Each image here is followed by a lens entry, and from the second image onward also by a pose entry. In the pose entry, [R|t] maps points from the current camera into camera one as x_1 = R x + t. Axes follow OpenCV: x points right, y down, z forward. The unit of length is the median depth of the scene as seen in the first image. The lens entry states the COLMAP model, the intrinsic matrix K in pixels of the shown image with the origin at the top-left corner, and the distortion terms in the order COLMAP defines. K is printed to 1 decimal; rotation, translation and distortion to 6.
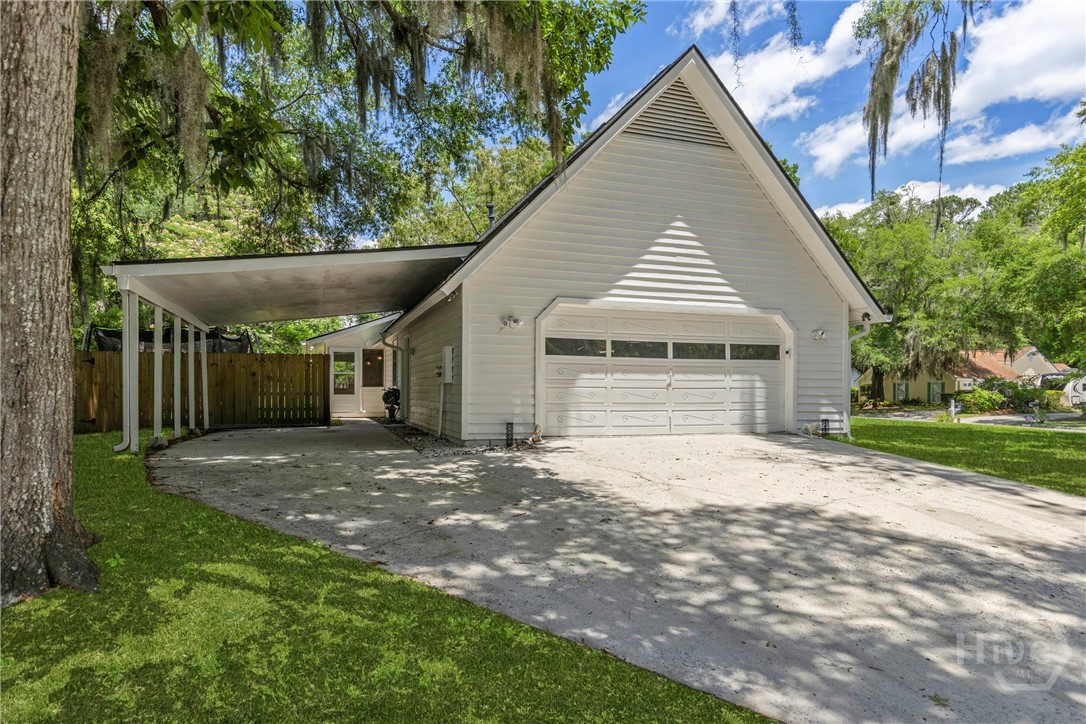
lens RADIAL K [[664.1, 0, 544.0], [0, 664.1, 379.9], [0, 0, 1]] dist [0.002609, 0.000531]
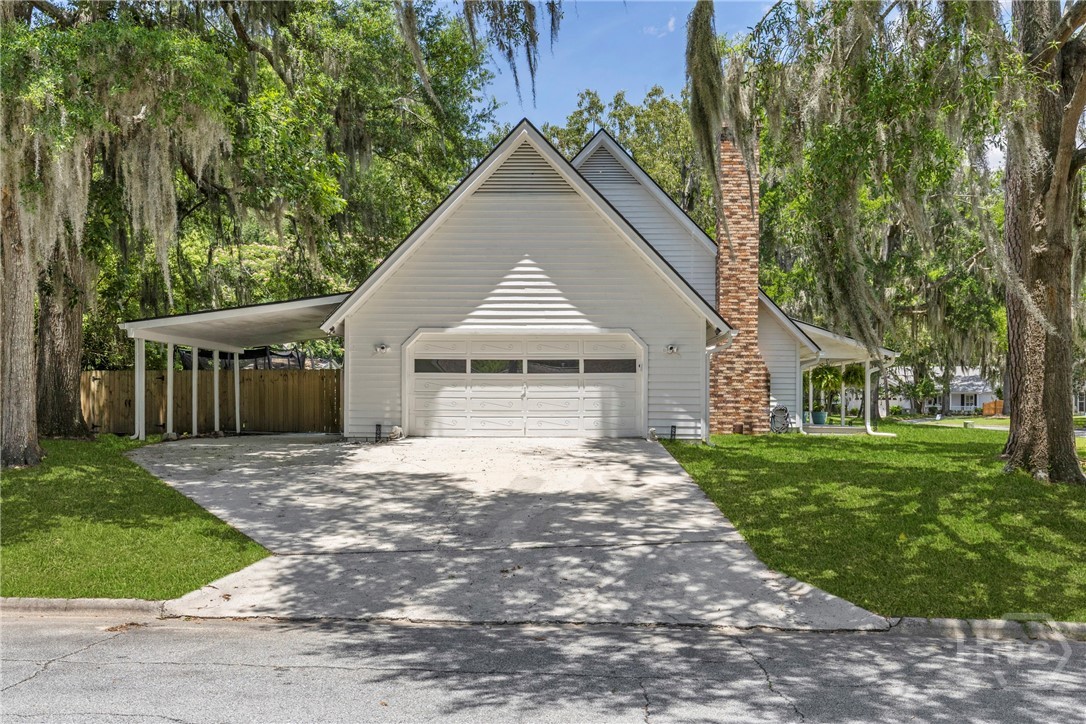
lens RADIAL K [[1021.7, 0, 544.0], [0, 1021.7, 366.3], [0, 0, 1]] dist [0.004486, 0.000000]
pose [[0.935456, -0.015800, -0.353089, 0.888343], [0.007518, 0.999664, -0.024816, 0.000935], [0.353363, 0.020560, 0.935261, -0.718159]]
